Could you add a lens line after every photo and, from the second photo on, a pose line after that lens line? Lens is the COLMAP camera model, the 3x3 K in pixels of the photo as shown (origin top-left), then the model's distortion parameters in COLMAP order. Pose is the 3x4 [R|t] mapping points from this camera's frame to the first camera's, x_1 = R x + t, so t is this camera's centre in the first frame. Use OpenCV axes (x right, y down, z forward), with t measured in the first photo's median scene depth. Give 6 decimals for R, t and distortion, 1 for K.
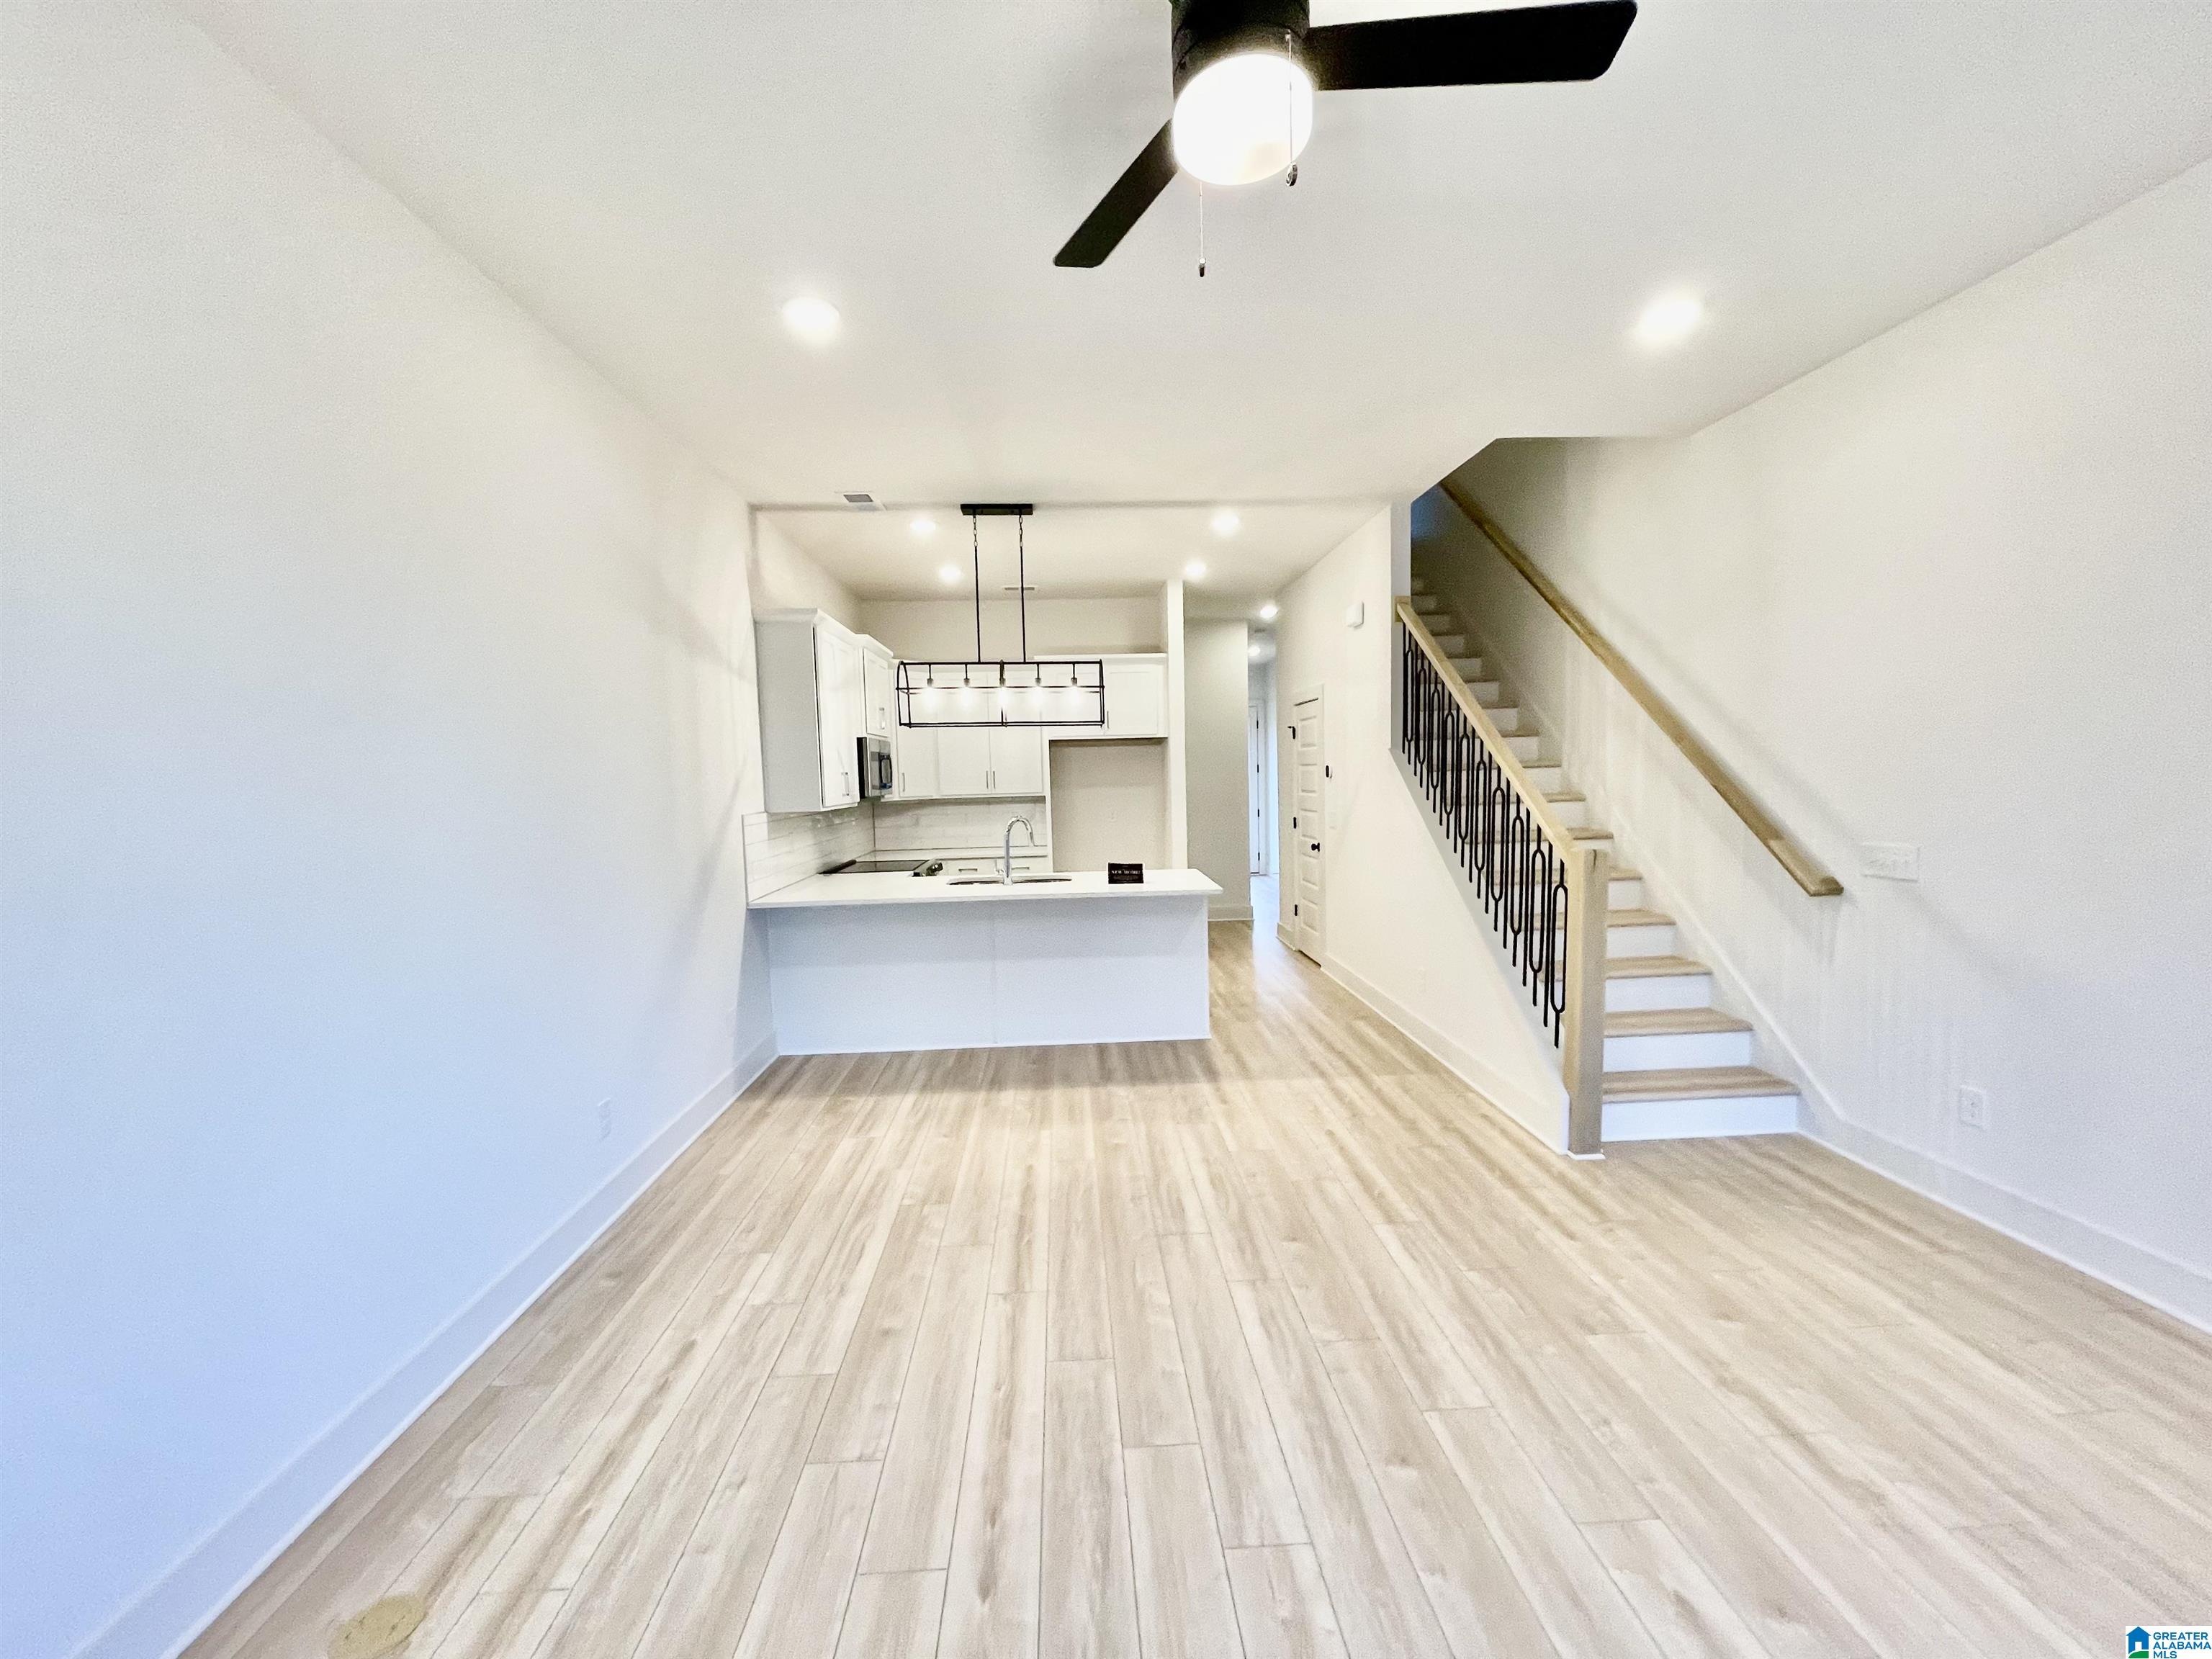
lens RADIAL K [[893.2, 0, 1108.8], [0, 893.2, 834.2], [0, 0, 1]] dist [0.000187, 0.001079]
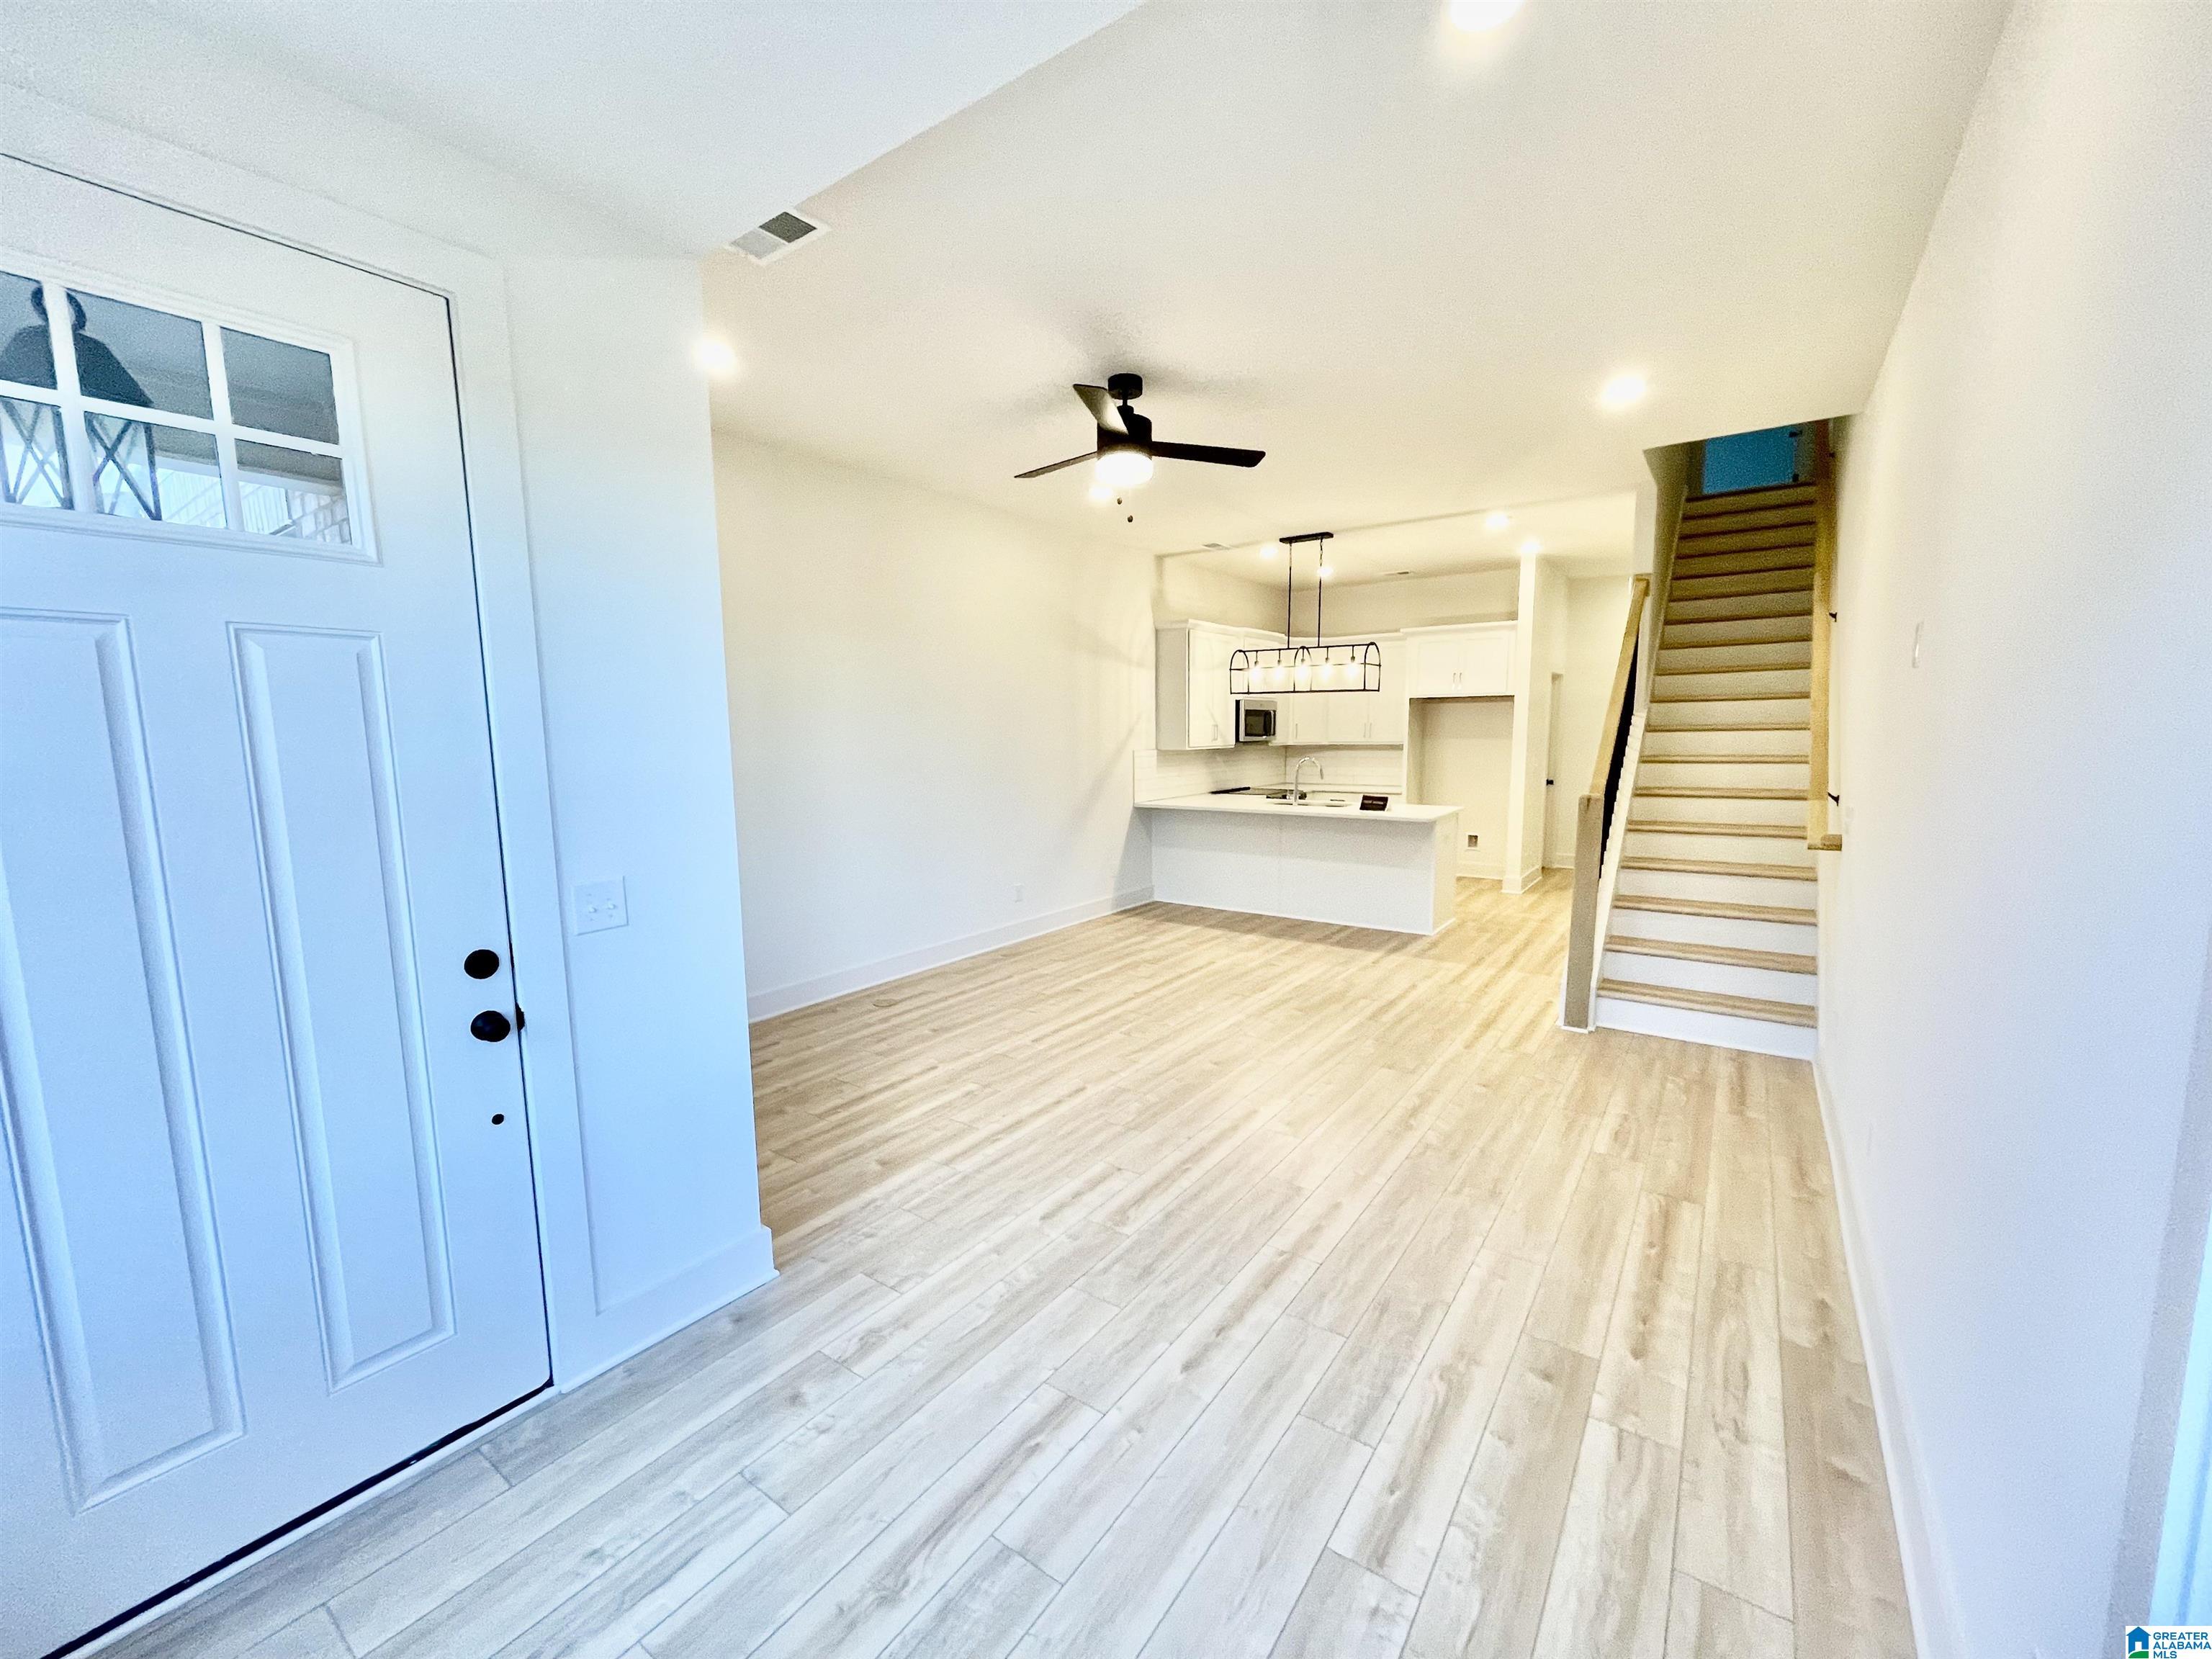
lens RADIAL K [[893.2, 0, 1099.2], [0, 893.2, 837.1], [0, 0, 1]] dist [0.000187, 0.001079]
pose [[0.774032, 0.091165, -0.626549, 0.637505], [-0.051158, 0.995349, 0.081627, 0.007780], [0.631077, -0.031129, 0.775096, -0.359484]]
